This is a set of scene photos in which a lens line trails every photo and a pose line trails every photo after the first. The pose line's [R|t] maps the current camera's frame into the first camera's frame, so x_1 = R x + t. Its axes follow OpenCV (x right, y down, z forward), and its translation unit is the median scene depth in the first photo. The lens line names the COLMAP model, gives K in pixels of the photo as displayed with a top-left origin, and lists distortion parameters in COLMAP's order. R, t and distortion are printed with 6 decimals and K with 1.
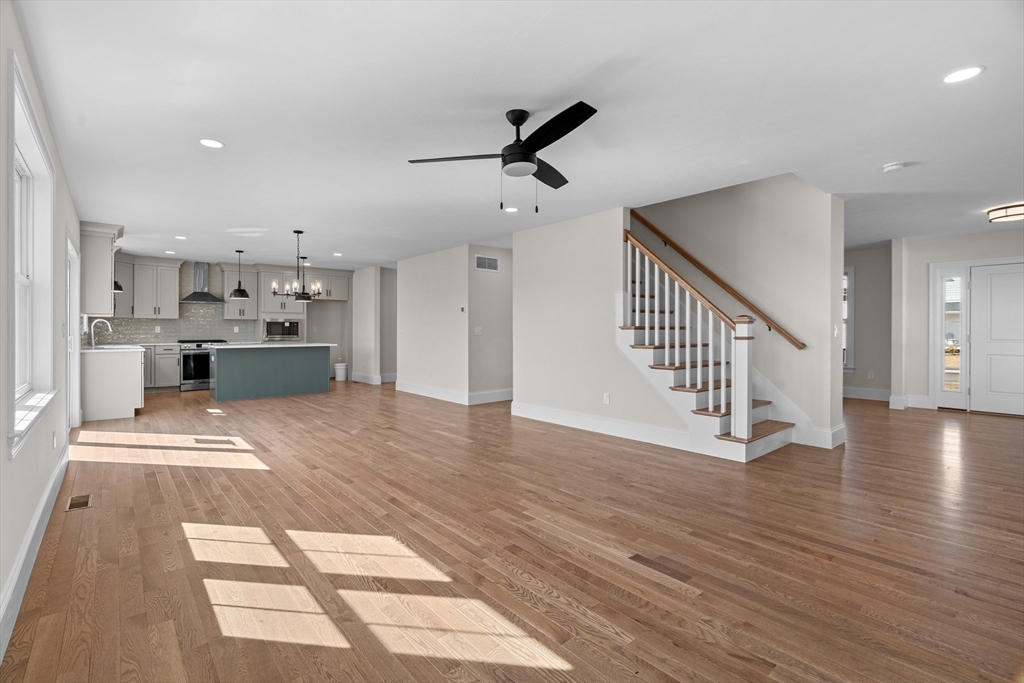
lens RADIAL K [[463.5, 0, 504.4], [0, 463.5, 334.1], [0, 0, 1]] dist [-0.007520, 0.000630]
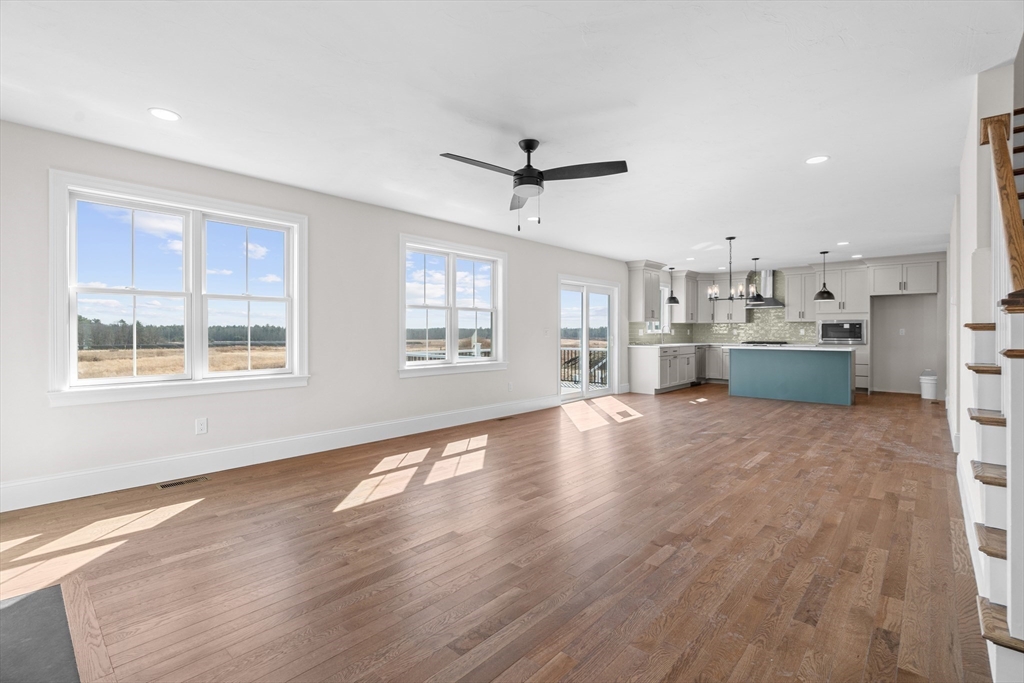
lens RADIAL K [[467.7, 0, 507.9], [0, 467.7, 339.7], [0, 0, 1]] dist [-0.005183, 0.000283]
pose [[0.133013, 0.014938, -0.991002, 0.815529], [-0.009006, 0.999863, 0.013862, -0.003335], [0.991073, 0.007081, 0.133130, 0.559657]]
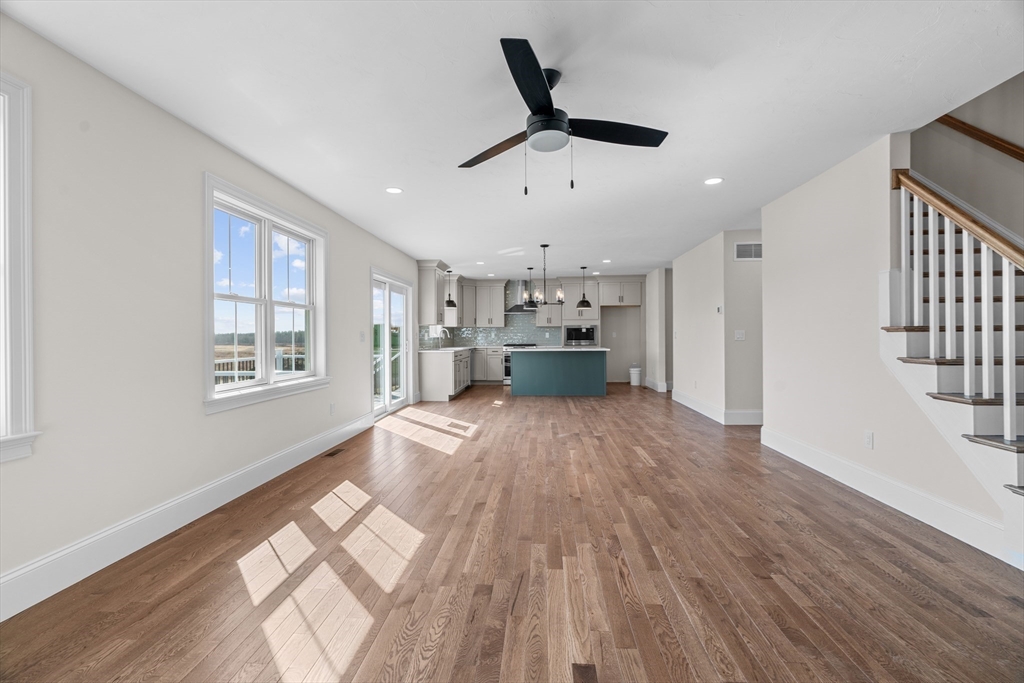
lens RADIAL K [[459.5, 0, 510.2], [0, 459.5, 339.0], [0, 0, 1]] dist [-0.005085, 0.000979]
pose [[0.715843, -0.000406, -0.698261, 0.389750], [0.000405, 1.000000, -0.000166, -0.000686], [0.698261, -0.000164, 0.715843, 0.254470]]
